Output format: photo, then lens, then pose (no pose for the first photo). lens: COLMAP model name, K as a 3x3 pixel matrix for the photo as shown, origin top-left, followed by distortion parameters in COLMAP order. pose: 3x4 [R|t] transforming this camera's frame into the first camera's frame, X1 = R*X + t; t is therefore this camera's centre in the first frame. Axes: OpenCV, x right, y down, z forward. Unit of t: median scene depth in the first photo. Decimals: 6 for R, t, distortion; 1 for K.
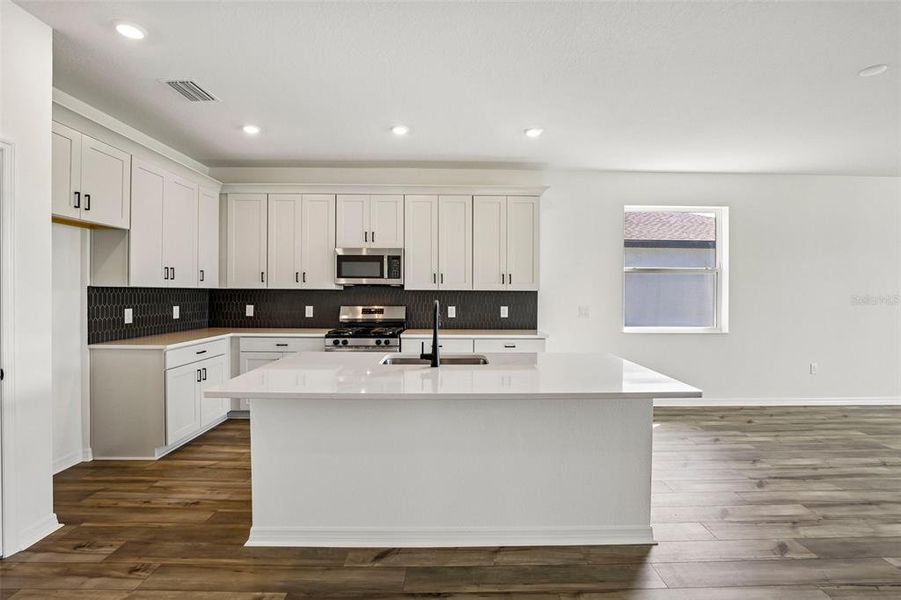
lens RADIAL K [[412.0, 0, 456.9], [0, 412.0, 298.5], [0, 0, 1]] dist [-0.035829, 0.007143]
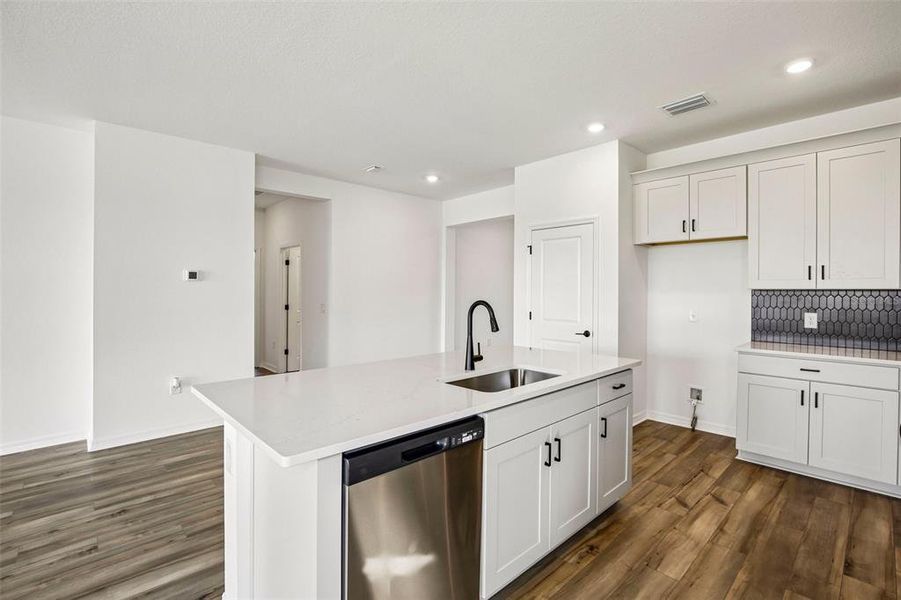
lens RADIAL K [[412.0, 0, 458.3], [0, 412.0, 292.6], [0, 0, 1]] dist [-0.035829, 0.007143]
pose [[-0.739831, -0.006629, -0.672760, 0.393074], [-0.017822, 0.999794, 0.009747, -0.013965], [0.672557, 0.019201, -0.739796, 1.082872]]
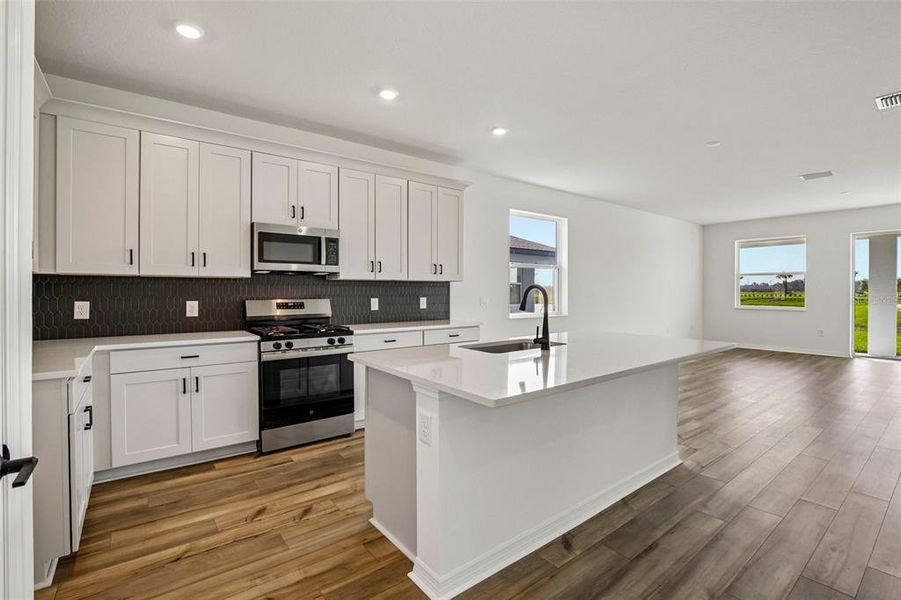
lens RADIAL K [[412.0, 0, 458.3], [0, 412.0, 294.0], [0, 0, 1]] dist [-0.035829, 0.007143]
pose [[0.796585, -0.010350, 0.604438, -0.534851], [0.013829, 0.999904, -0.001104, 0.017227], [-0.604369, 0.009238, 0.796651, 0.207995]]
